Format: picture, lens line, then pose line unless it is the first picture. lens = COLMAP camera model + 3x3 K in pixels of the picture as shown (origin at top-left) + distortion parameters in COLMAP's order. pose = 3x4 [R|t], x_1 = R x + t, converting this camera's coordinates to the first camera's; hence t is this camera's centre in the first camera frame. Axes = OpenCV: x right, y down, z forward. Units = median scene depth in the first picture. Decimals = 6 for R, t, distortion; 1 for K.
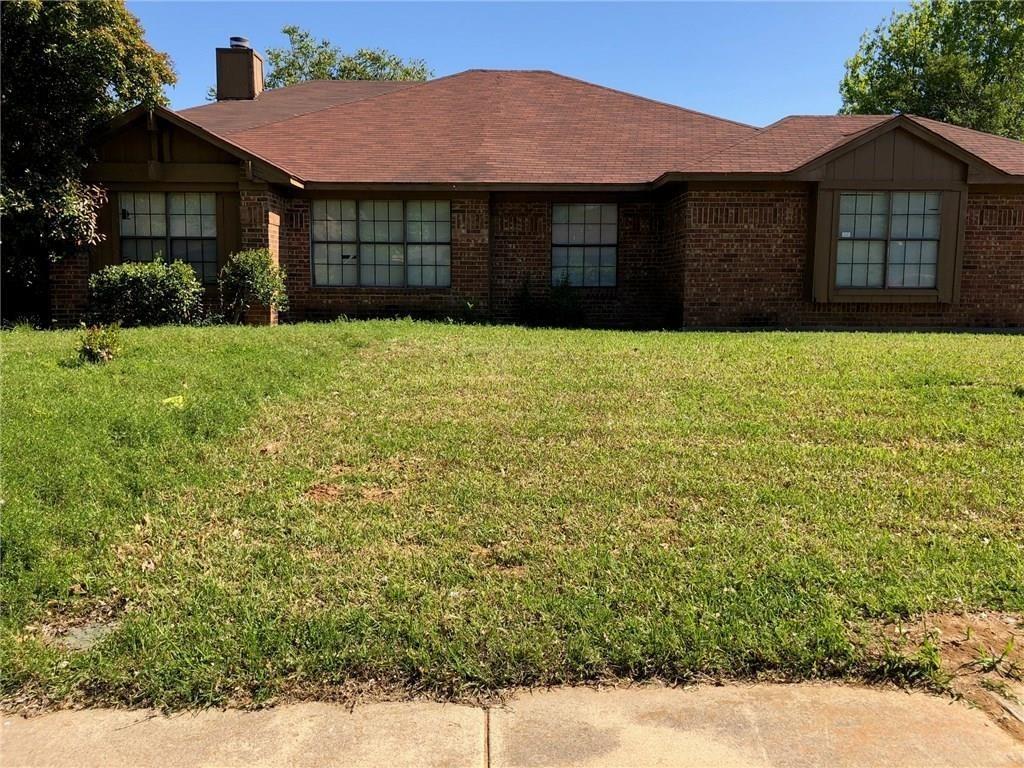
lens RADIAL K [[847.6, 0, 512.2], [0, 847.6, 384.3], [0, 0, 1]] dist [0.016042, 0.004444]
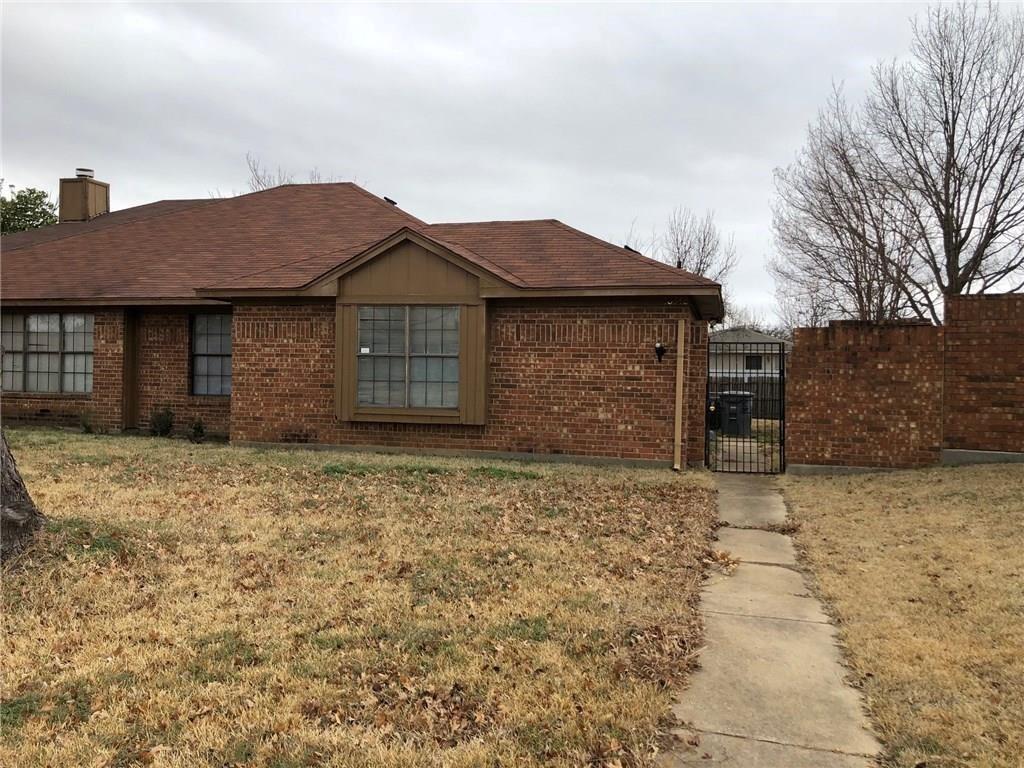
lens RADIAL K [[847.6, 0, 512.3], [0, 847.6, 384.0], [0, 0, 1]] dist [0.016042, 0.004444]
pose [[0.961833, 0.016416, -0.273143, 0.789338], [-0.041322, 0.995465, -0.085683, -0.062328], [0.270497, 0.093699, 0.958150, 0.132331]]
